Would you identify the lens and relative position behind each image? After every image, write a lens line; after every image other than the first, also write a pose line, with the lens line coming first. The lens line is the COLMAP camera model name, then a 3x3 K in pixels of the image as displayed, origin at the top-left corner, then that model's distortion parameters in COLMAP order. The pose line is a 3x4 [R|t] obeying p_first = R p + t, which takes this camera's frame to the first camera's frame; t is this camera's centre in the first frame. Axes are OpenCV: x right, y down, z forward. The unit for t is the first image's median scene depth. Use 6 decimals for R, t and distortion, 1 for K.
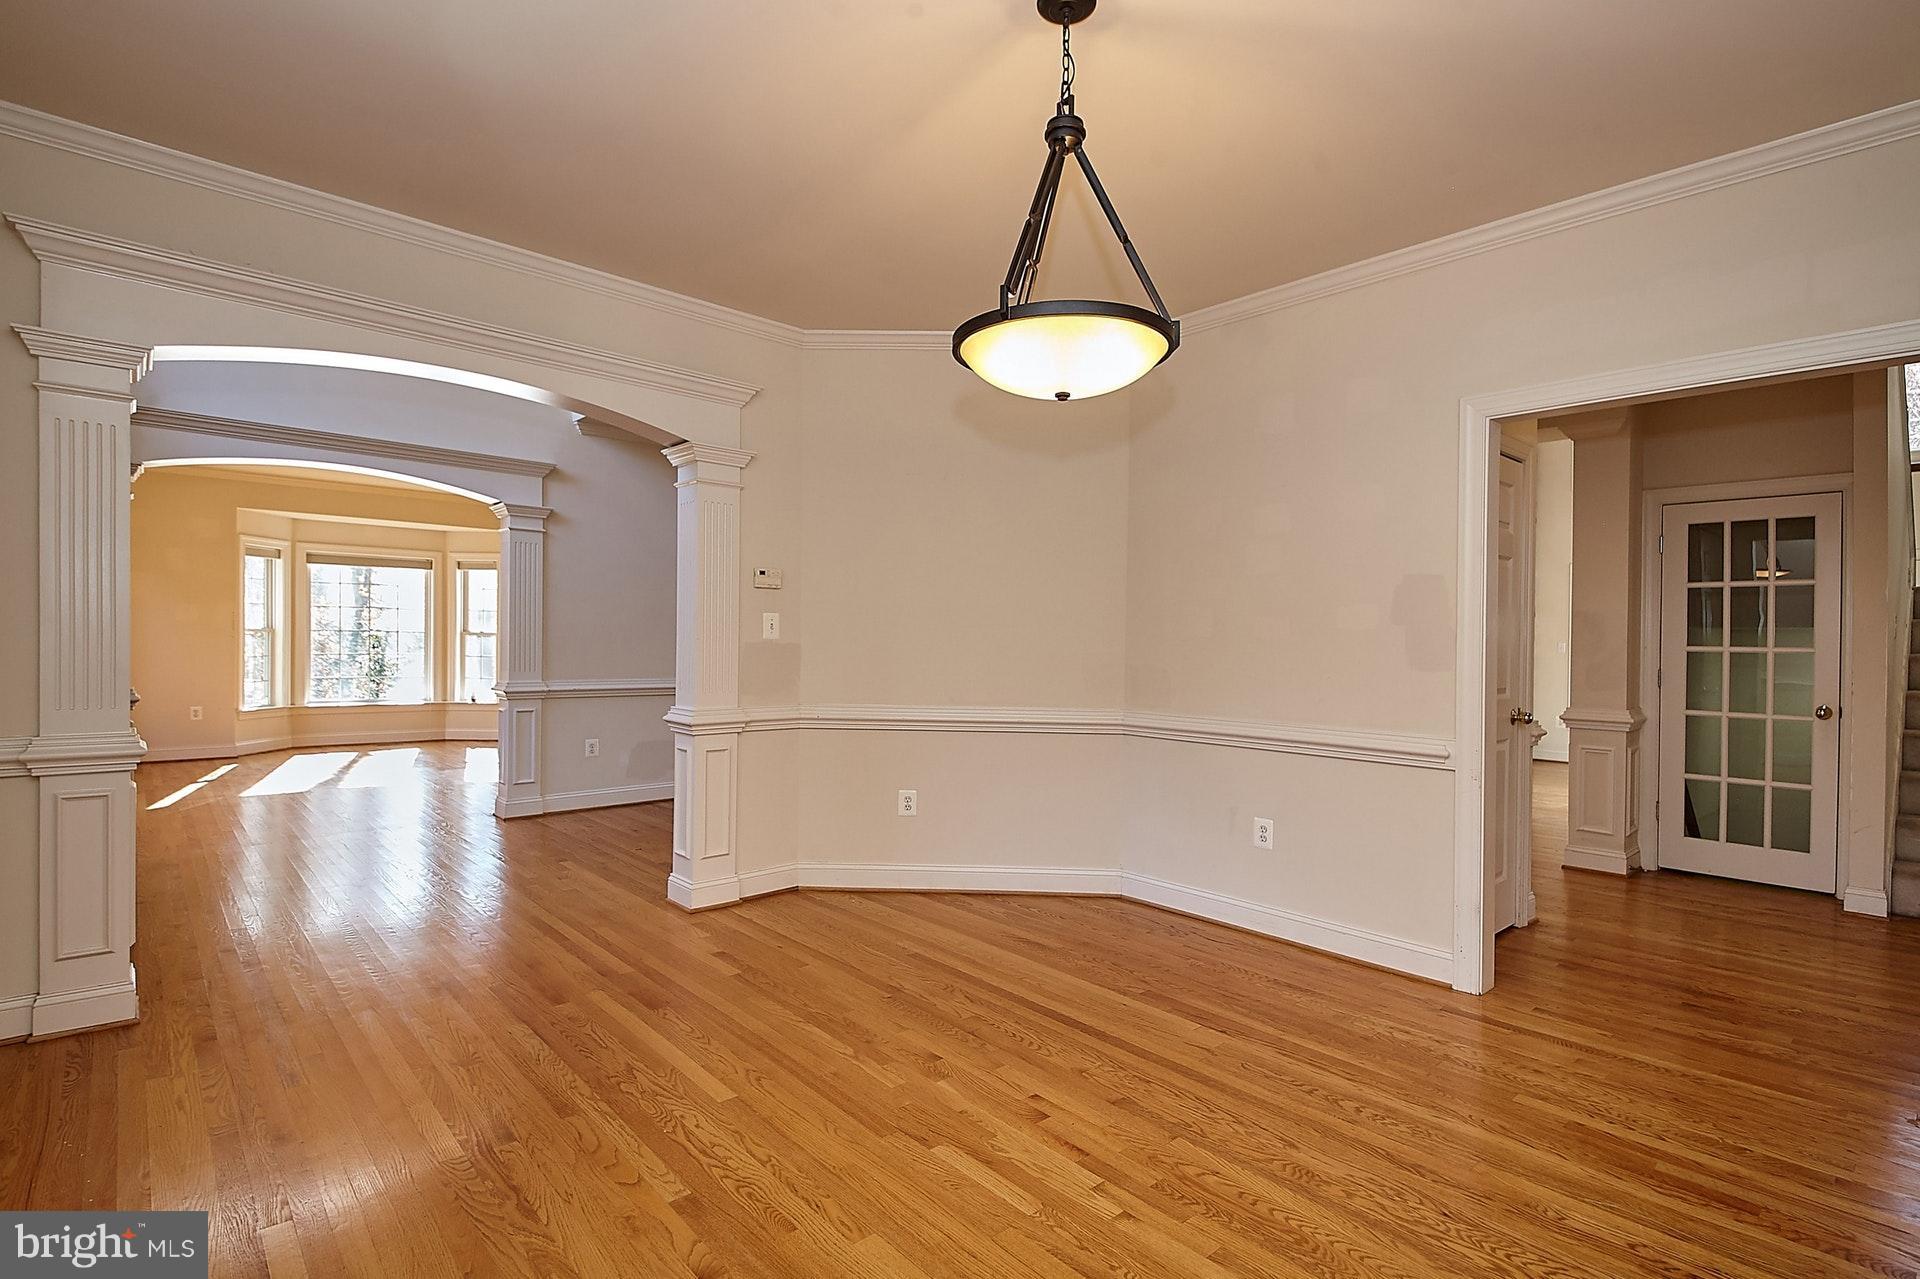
lens RADIAL K [[933.7, 0, 966.0], [0, 933.7, 640.5], [0, 0, 1]] dist [0.002606, -0.001127]
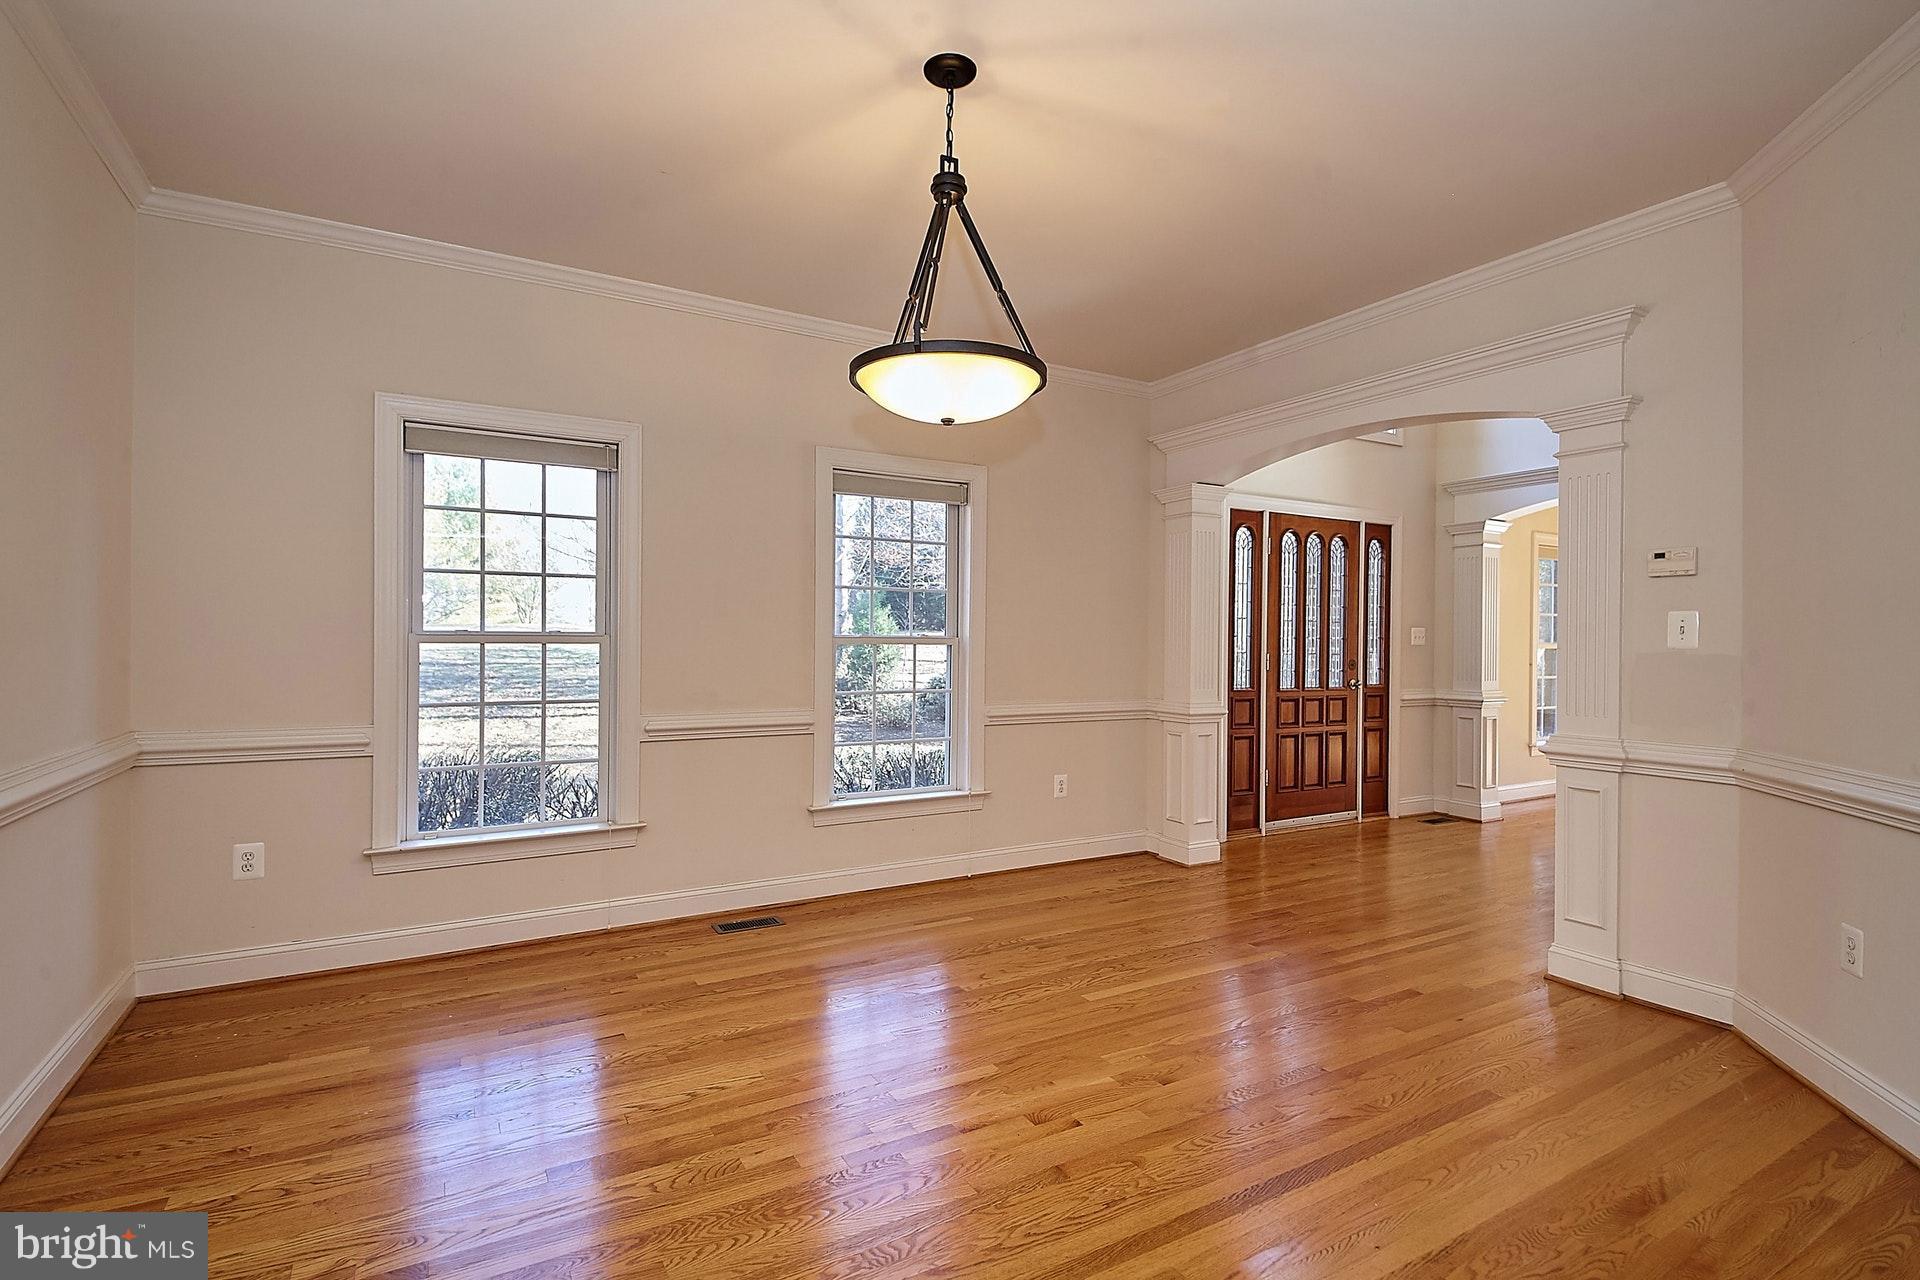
lens RADIAL K [[933.7, 0, 965.0], [0, 933.7, 650.1], [0, 0, 1]] dist [0.002606, -0.001127]
pose [[-0.214667, -0.004116, -0.976679, 0.661984], [-0.016696, 0.999860, -0.000545, 0.010226], [0.976545, 0.016189, -0.214705, 0.705360]]
